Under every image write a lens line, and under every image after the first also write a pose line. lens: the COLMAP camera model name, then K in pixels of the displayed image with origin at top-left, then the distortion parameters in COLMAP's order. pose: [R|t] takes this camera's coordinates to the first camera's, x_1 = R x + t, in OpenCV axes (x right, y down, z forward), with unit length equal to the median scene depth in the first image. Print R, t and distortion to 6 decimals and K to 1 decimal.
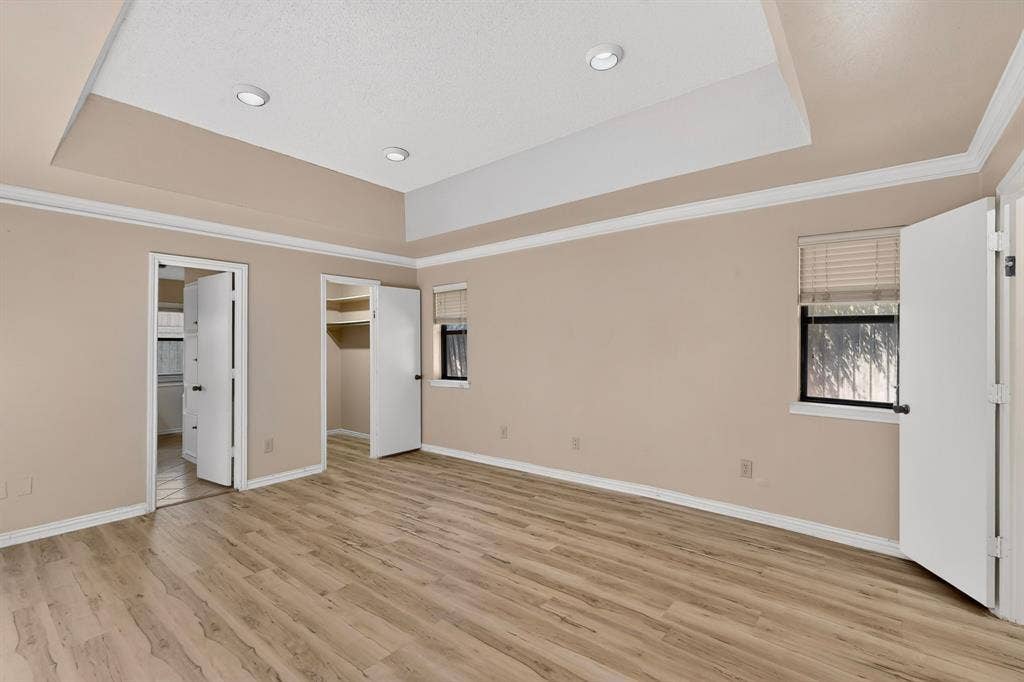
lens RADIAL K [[448.0, 0, 519.1], [0, 448.0, 347.1], [0, 0, 1]] dist [-0.002585, -0.000084]
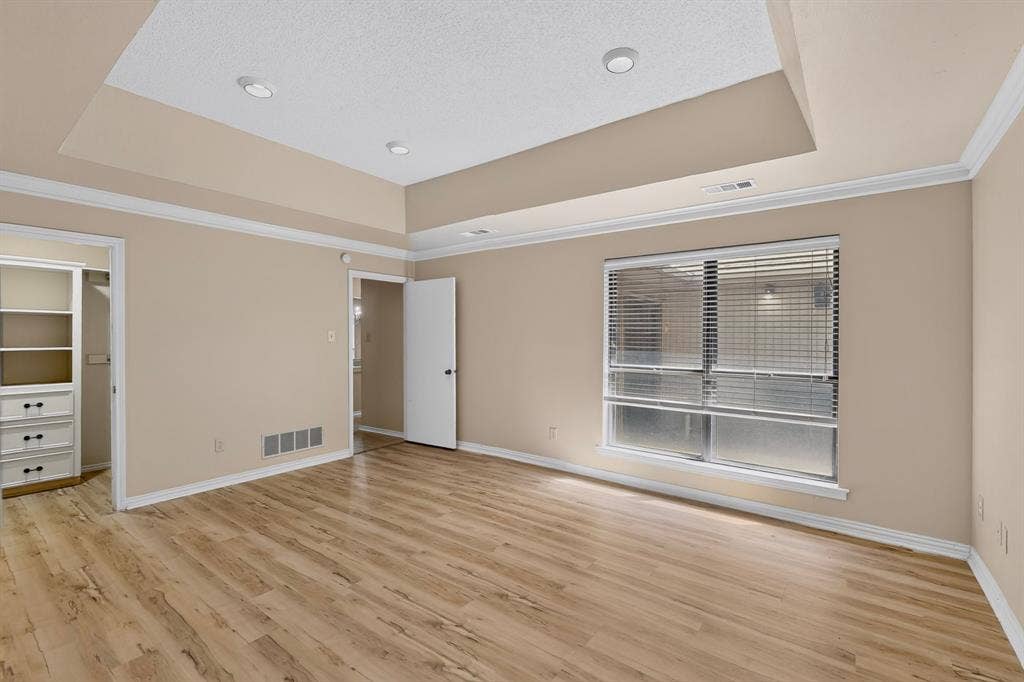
lens RADIAL K [[448.0, 0, 519.1], [0, 448.0, 347.1], [0, 0, 1]] dist [-0.002585, -0.000084]
pose [[-0.999446, -0.007825, -0.032350, -0.373539], [-0.008609, 0.999671, 0.024164, -0.014222], [0.032150, 0.024429, -0.999184, 1.932290]]
